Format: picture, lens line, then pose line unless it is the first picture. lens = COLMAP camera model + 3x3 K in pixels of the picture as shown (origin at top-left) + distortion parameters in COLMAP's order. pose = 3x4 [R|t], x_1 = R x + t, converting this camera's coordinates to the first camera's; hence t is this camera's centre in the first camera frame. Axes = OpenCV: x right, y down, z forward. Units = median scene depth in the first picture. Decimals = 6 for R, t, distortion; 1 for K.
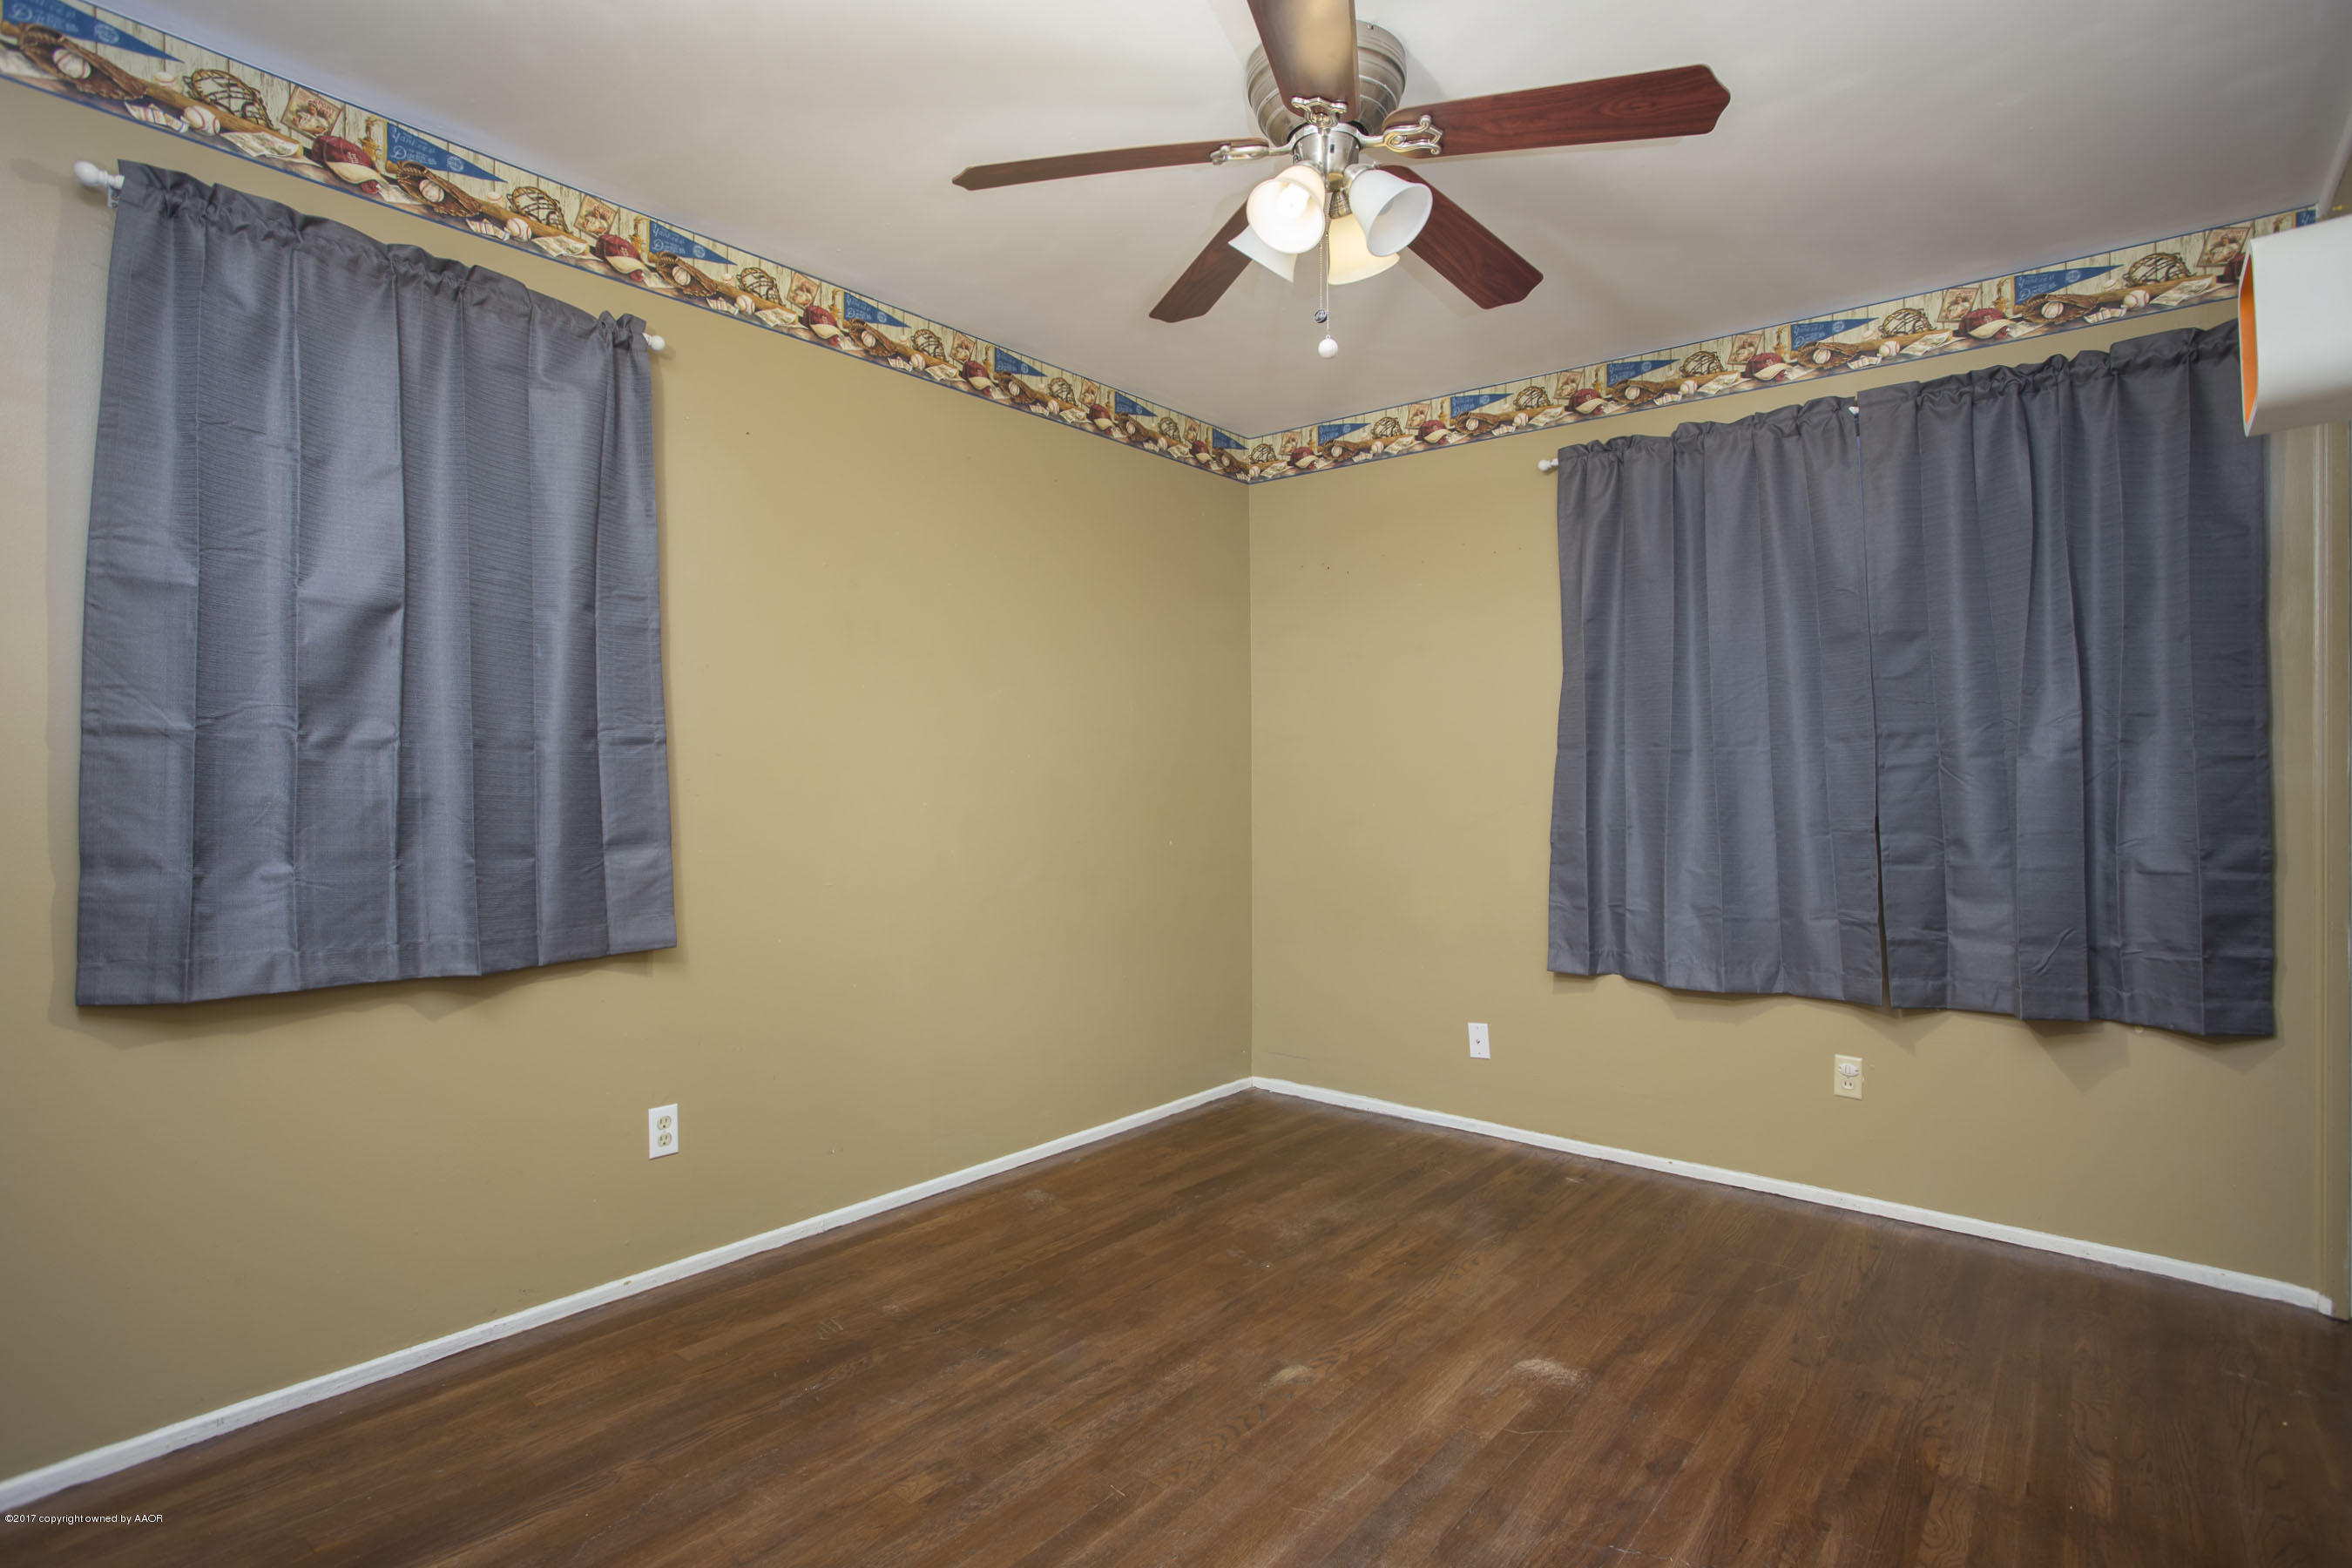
lens RADIAL K [[1229.8, 0, 1176.0], [0, 1229.8, 784.0], [0, 0, 1]] dist [-0.080417, 0.047628]
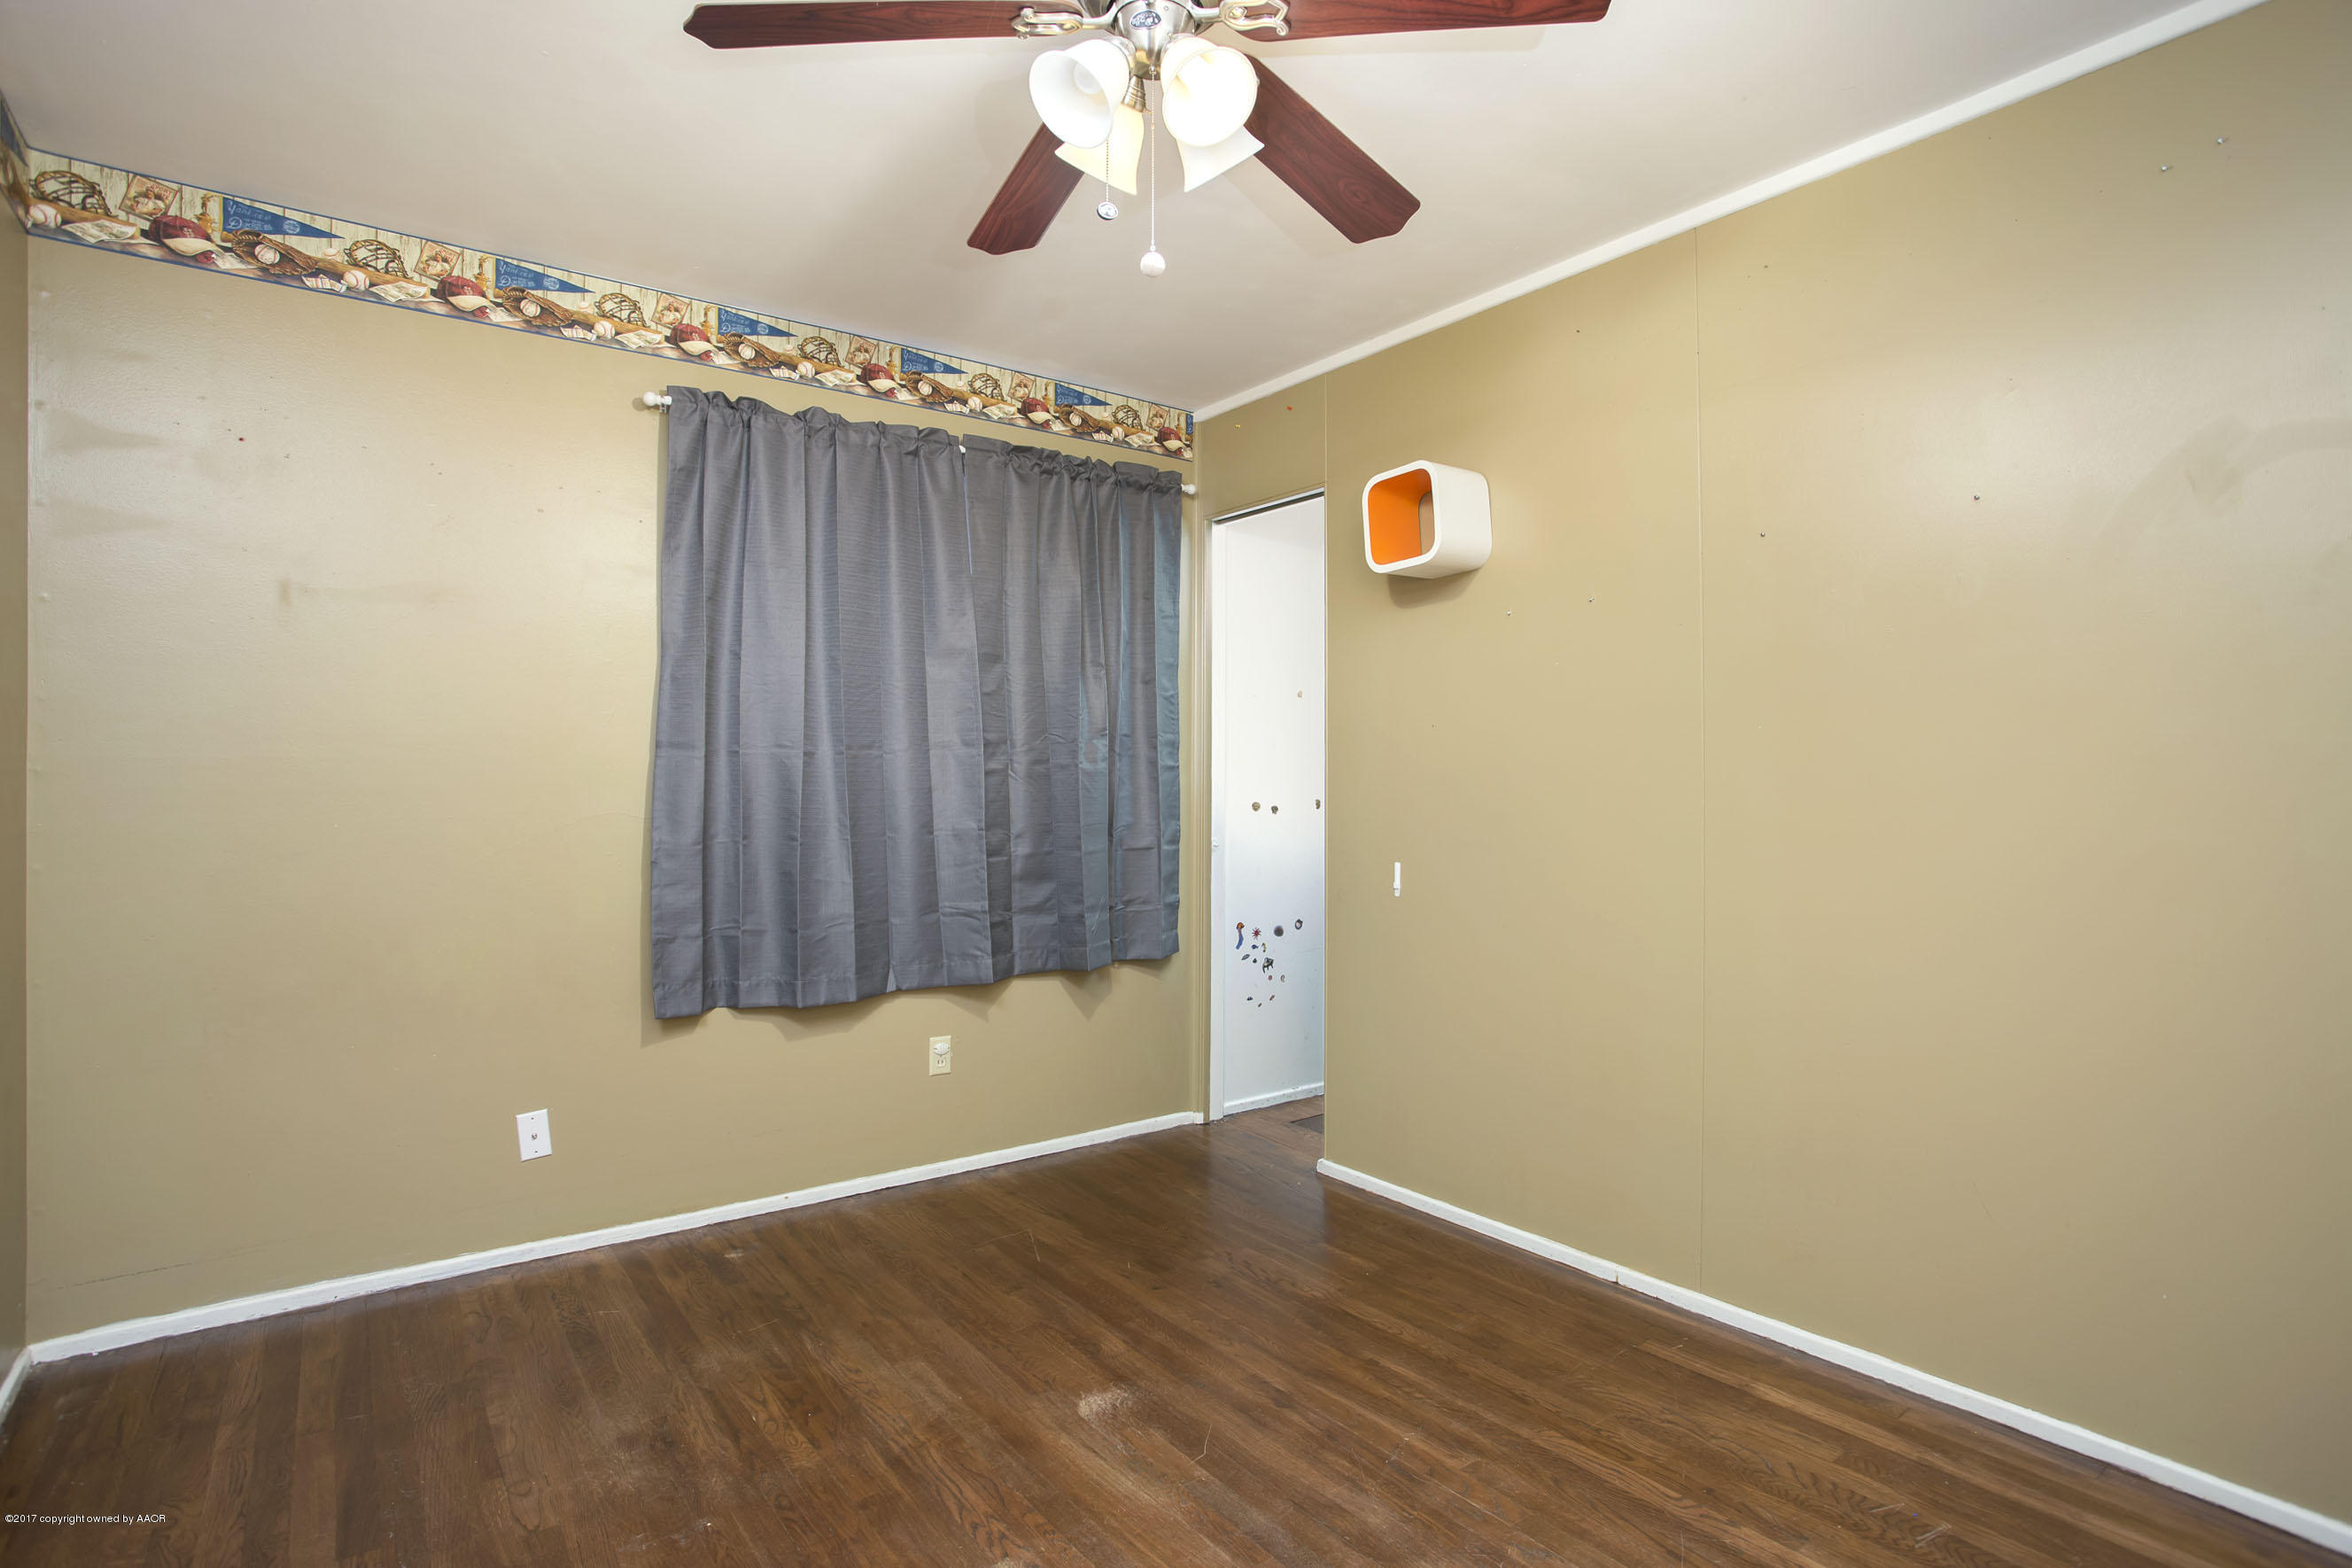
lens RADIAL K [[1186.4, 0, 1176.0], [0, 1186.4, 784.0], [0, 0, 1]] dist [-0.065543, 0.025693]
pose [[0.204266, -0.006970, 0.978891, -0.460413], [0.005446, 0.999967, 0.005984, -0.009244], [-0.978900, 0.004108, 0.204297, 0.588923]]
